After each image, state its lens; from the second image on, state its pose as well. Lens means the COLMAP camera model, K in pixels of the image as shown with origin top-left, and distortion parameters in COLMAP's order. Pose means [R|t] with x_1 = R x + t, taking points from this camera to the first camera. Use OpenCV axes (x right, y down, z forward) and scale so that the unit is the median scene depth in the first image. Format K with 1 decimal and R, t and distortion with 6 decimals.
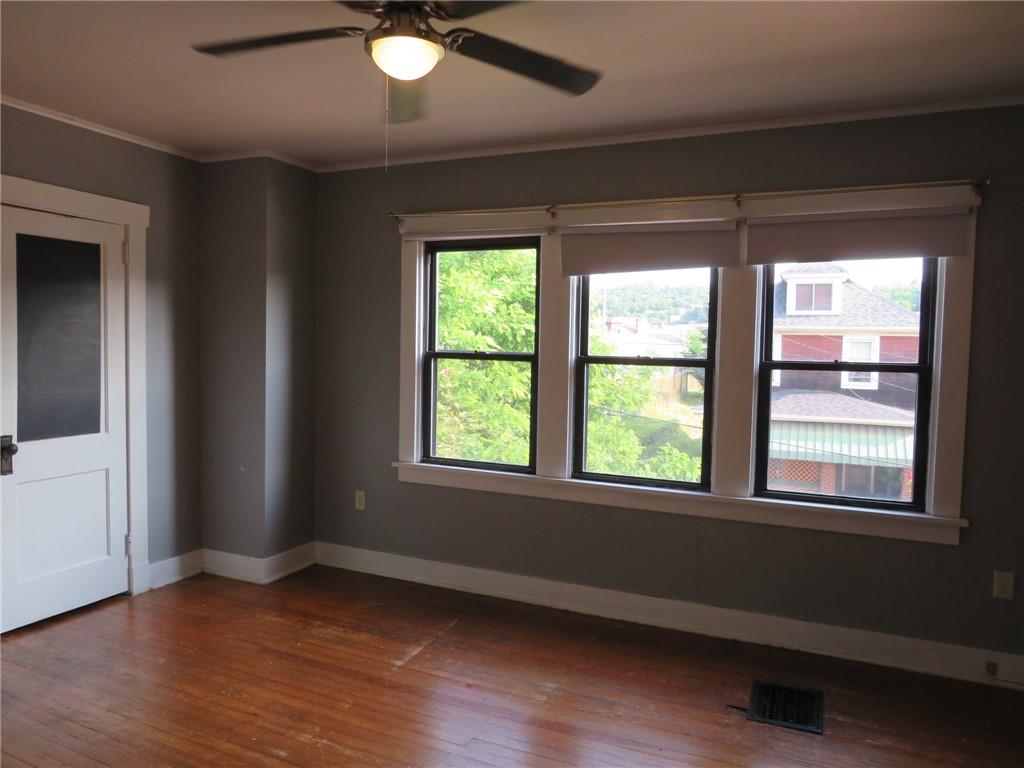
lens RADIAL K [[650.4, 0, 513.9], [0, 650.4, 375.6], [0, 0, 1]] dist [-0.009789, 0.002699]
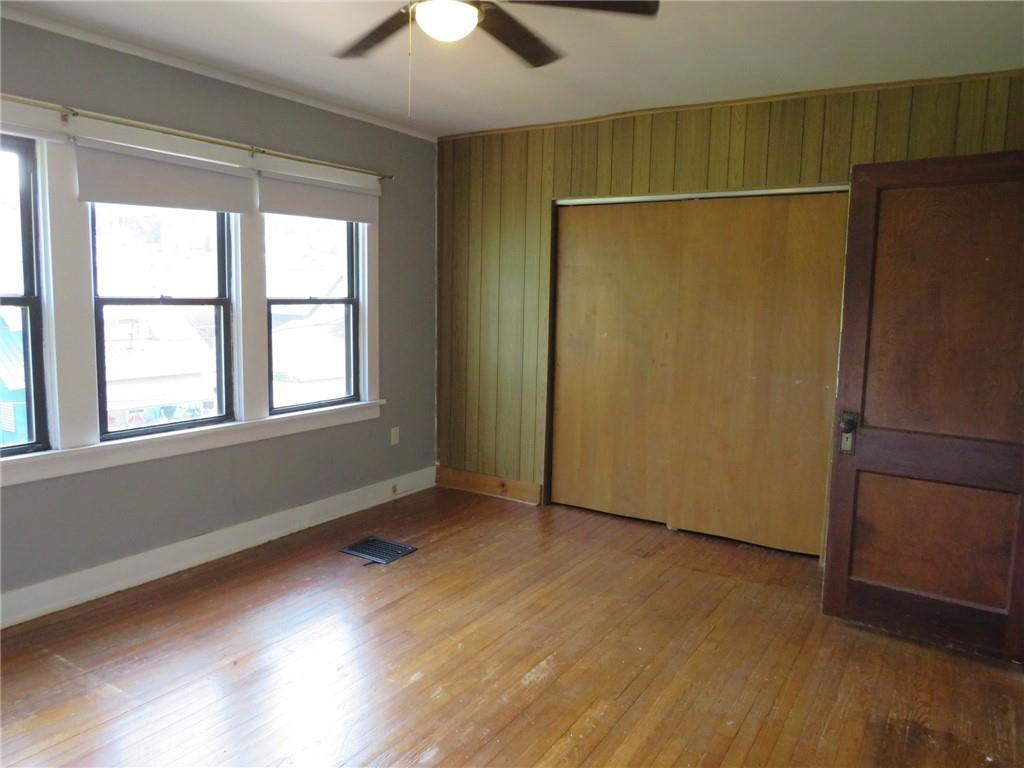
lens RADIAL K [[724.3, 0, 513.8], [0, 724.3, 383.9], [0, 0, 1]] dist [-0.020464, -0.007611]
pose [[0.184437, -0.137798, 0.973136, -0.807902], [0.029615, 0.990452, 0.134637, -0.031878], [-0.982398, 0.003988, 0.186757, 0.334561]]
